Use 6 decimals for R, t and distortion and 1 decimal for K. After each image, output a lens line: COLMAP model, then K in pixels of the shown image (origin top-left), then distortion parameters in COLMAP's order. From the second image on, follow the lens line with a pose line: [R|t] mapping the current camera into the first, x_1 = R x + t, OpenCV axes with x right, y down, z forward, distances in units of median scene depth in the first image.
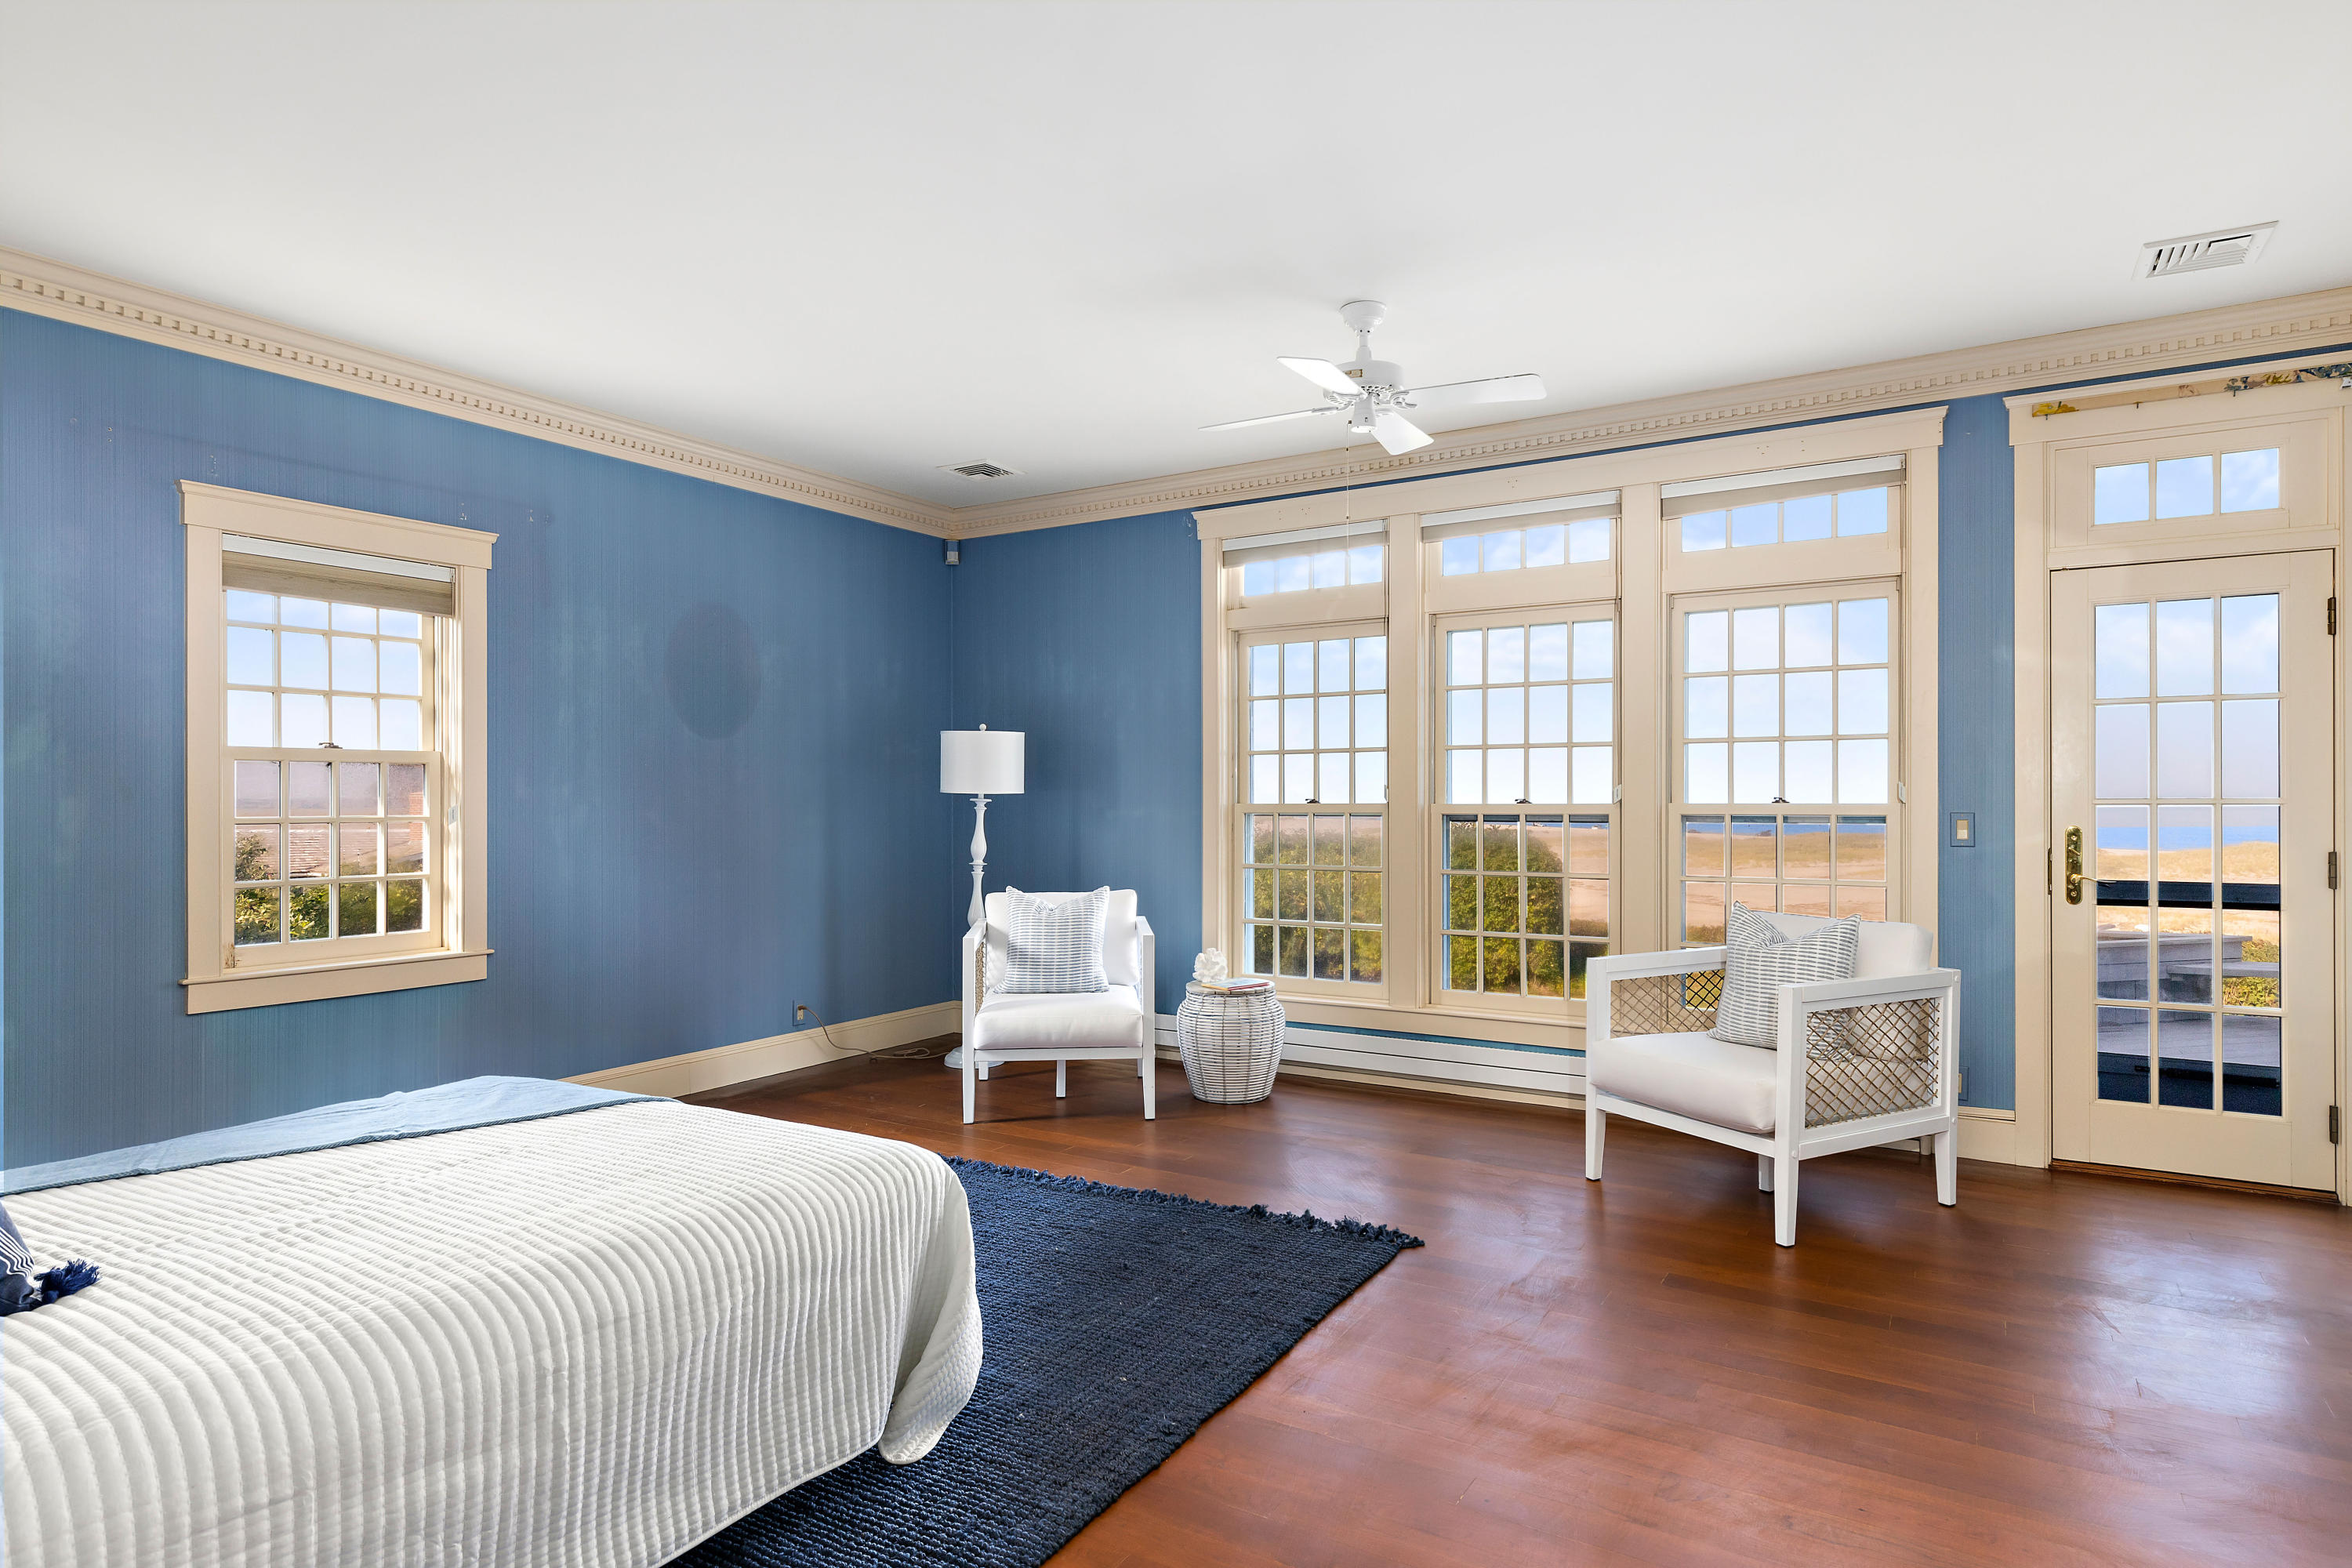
lens RADIAL K [[1312.3, 0, 1176.0], [0, 1312.3, 784.0], [0, 0, 1]] dist [0.002883, 0.000459]
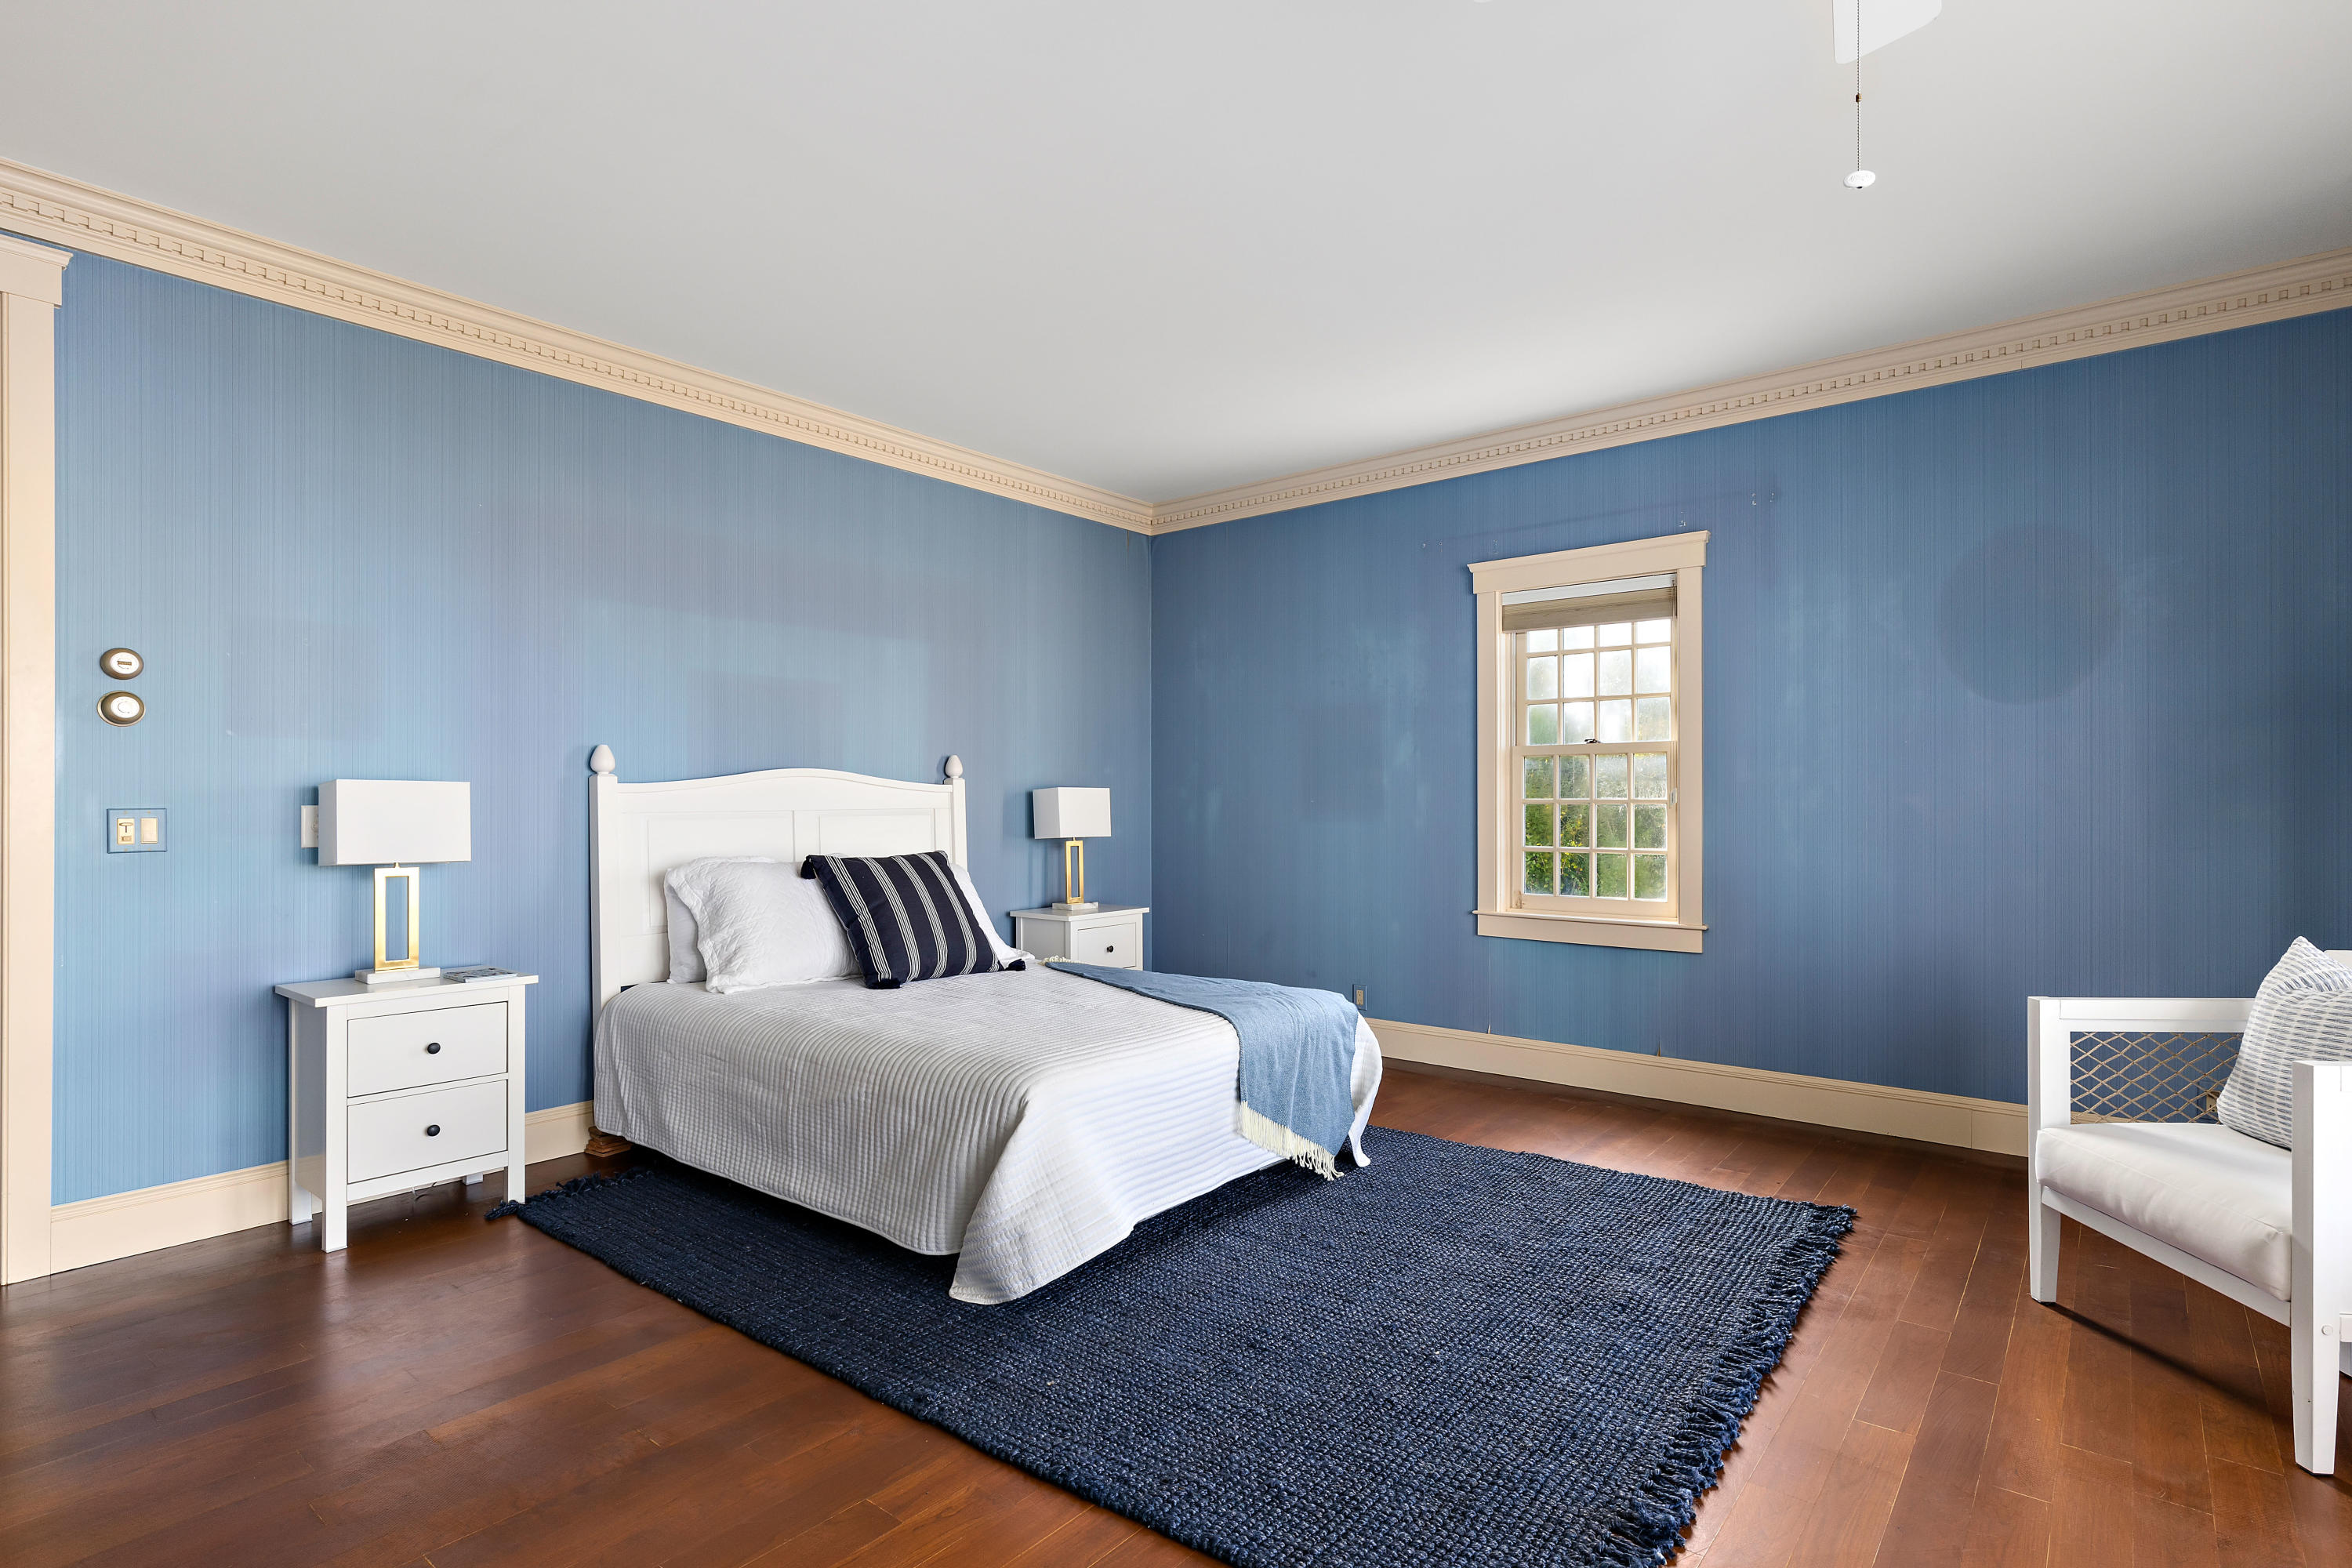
lens RADIAL K [[1157.3, 0, 1176.0], [0, 1157.3, 784.0], [0, 0, 1]] dist [-0.001980, -0.000111]
pose [[-0.136603, -0.013784, -0.990530, 0.486060], [0.013591, 0.999783, -0.015787, 0.022518], [0.990533, -0.015619, -0.136386, 0.755186]]
